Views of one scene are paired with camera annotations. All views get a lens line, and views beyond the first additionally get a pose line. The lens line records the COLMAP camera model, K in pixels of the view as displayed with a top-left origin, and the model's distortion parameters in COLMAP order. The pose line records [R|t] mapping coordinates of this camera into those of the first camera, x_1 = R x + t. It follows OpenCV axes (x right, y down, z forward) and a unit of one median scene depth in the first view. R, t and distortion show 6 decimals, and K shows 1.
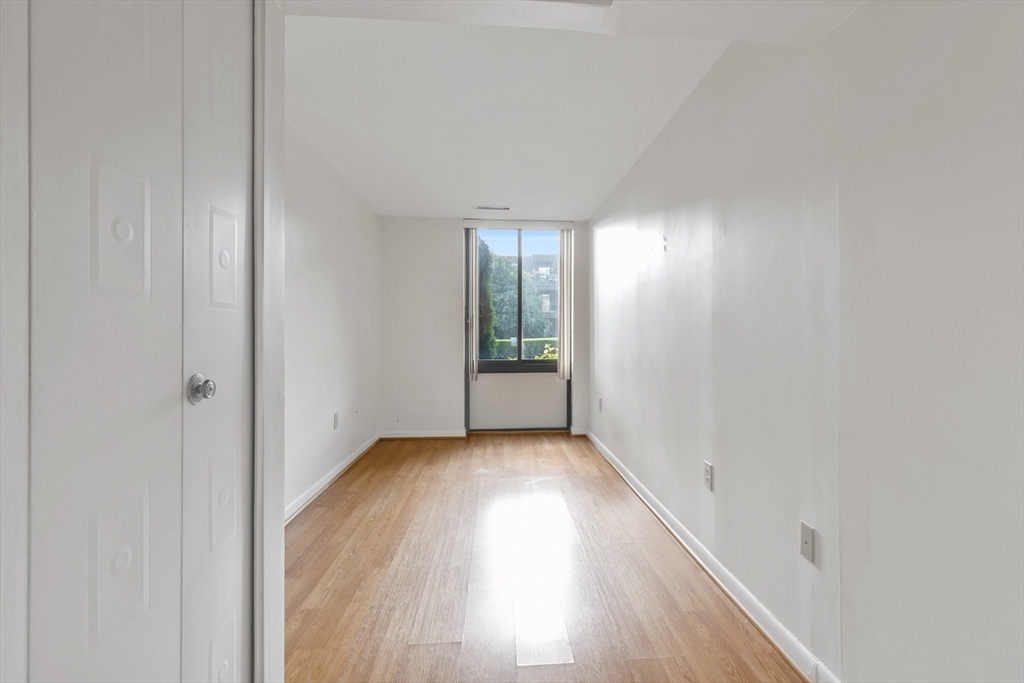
lens RADIAL K [[463.3, 0, 522.4], [0, 463.3, 336.3], [0, 0, 1]] dist [0.006989, -0.001189]
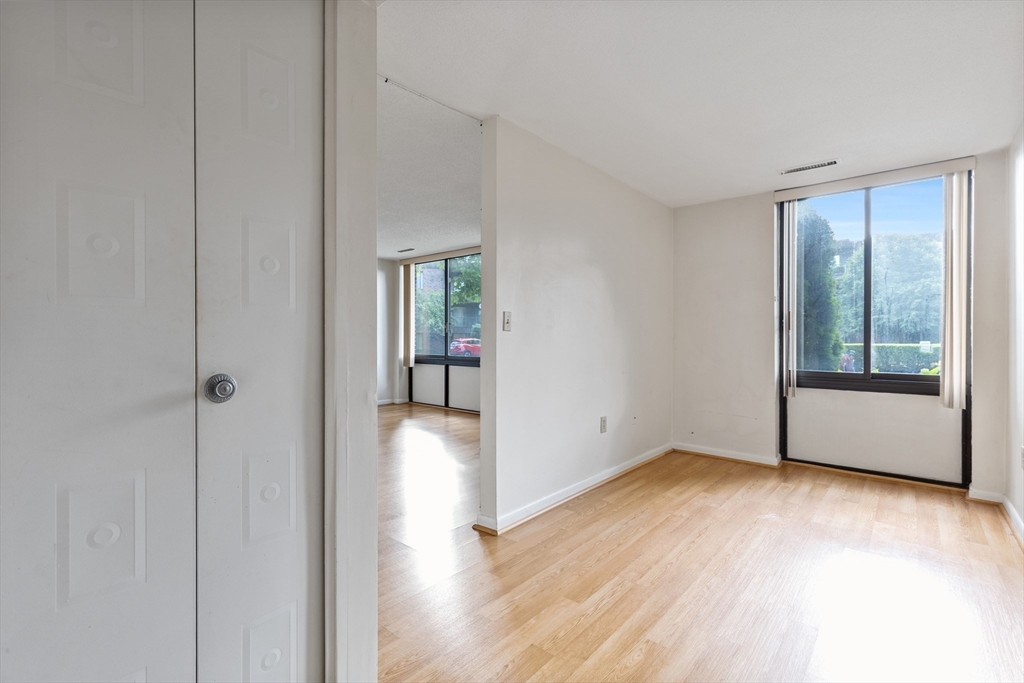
lens RADIAL K [[448.3, 0, 514.6], [0, 448.3, 340.4], [0, 0, 1]] dist [0.000980, -0.000451]
pose [[0.713344, 0.007454, -0.700774, 0.100639], [-0.004351, 0.999971, 0.006207, -0.001012], [0.700801, -0.001379, 0.713356, 0.149824]]
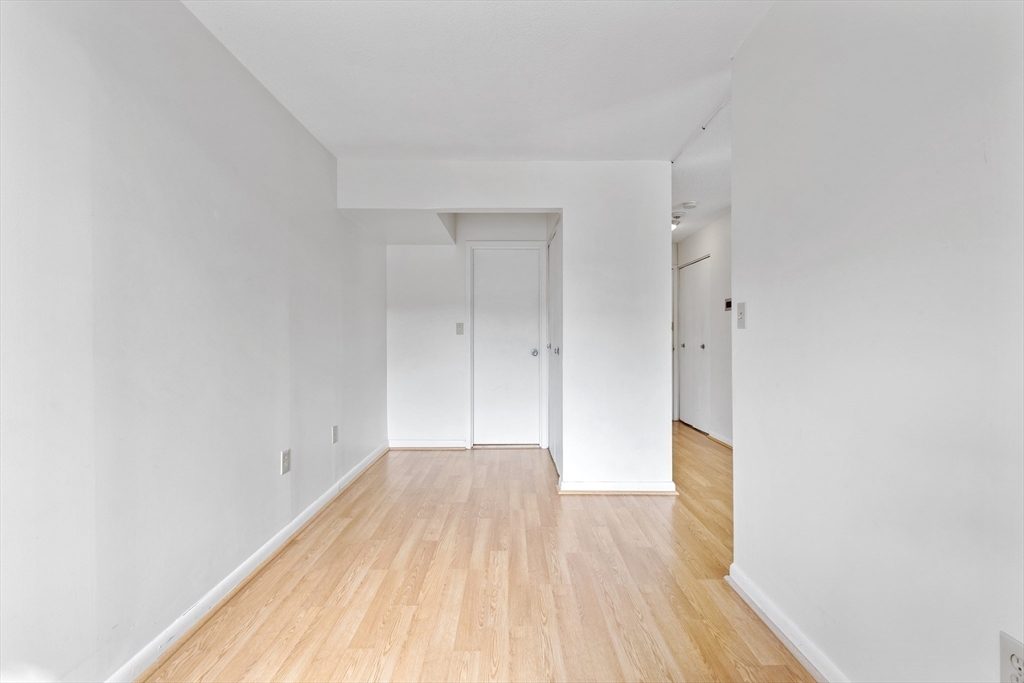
lens RADIAL K [[463.3, 0, 512.5], [0, 463.3, 338.7], [0, 0, 1]] dist [0.006989, -0.001189]
pose [[-0.998523, 0.007200, 0.053856, -0.108926], [0.007502, 0.999957, 0.005414, -0.004514], [-0.053815, 0.005810, -0.998534, 0.998546]]
